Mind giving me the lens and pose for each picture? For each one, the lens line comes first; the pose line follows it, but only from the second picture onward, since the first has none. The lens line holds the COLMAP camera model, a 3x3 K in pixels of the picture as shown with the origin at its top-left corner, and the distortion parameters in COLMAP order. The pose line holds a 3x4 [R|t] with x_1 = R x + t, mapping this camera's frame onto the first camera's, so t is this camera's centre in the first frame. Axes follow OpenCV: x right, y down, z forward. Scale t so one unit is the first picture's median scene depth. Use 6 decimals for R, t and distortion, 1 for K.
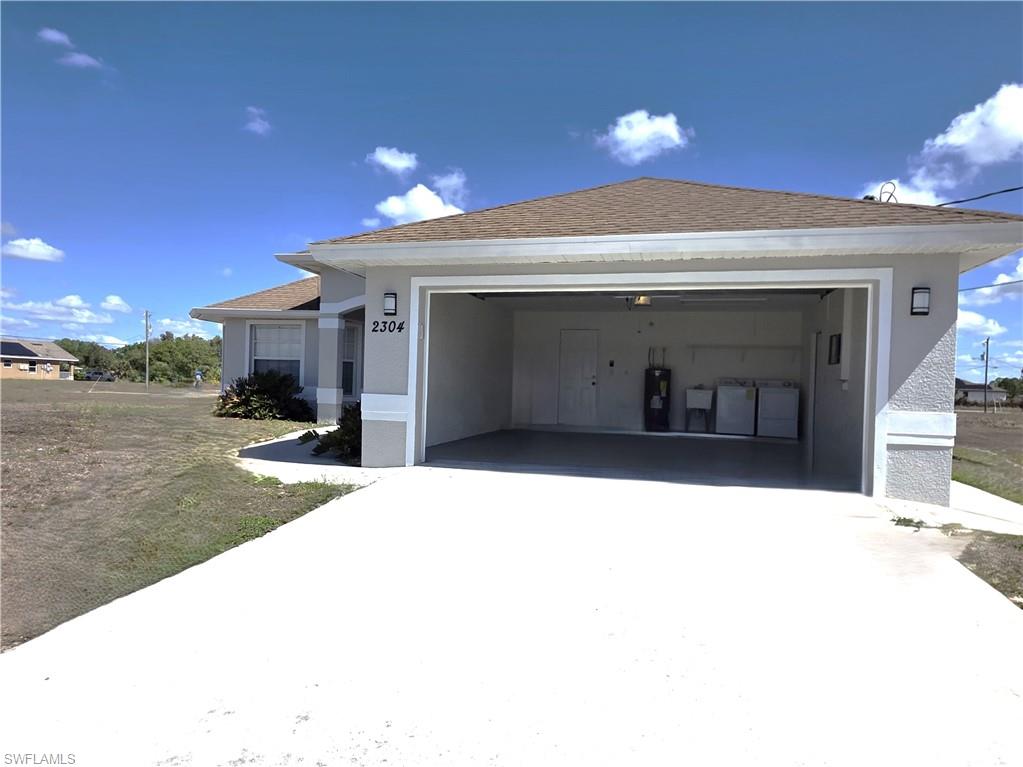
lens RADIAL K [[589.2, 0, 508.9], [0, 589.2, 383.5], [0, 0, 1]] dist [0.001448, -0.001468]
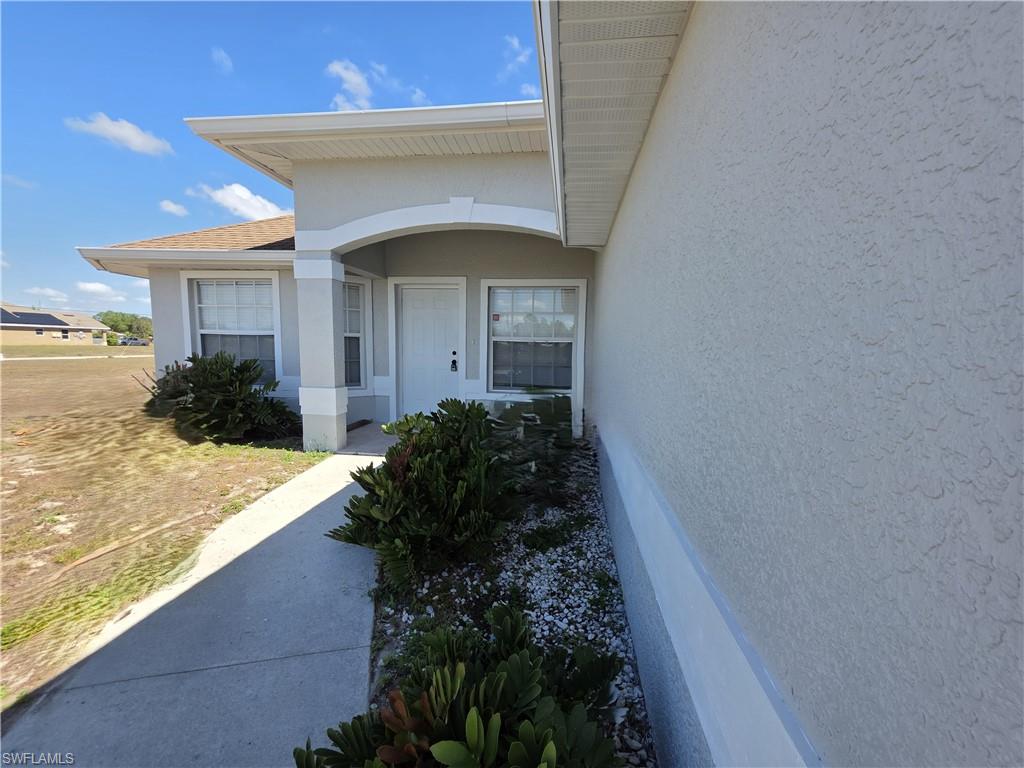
lens RADIAL K [[411.7, 0, 513.2], [0, 411.7, 385.8], [0, 0, 1]] dist [0.003579, 0.000657]
pose [[0.992870, -0.022952, 0.116973, -0.163915], [0.010627, 0.994424, 0.104915, -0.031947], [-0.118728, -0.102924, 0.987578, 0.570903]]
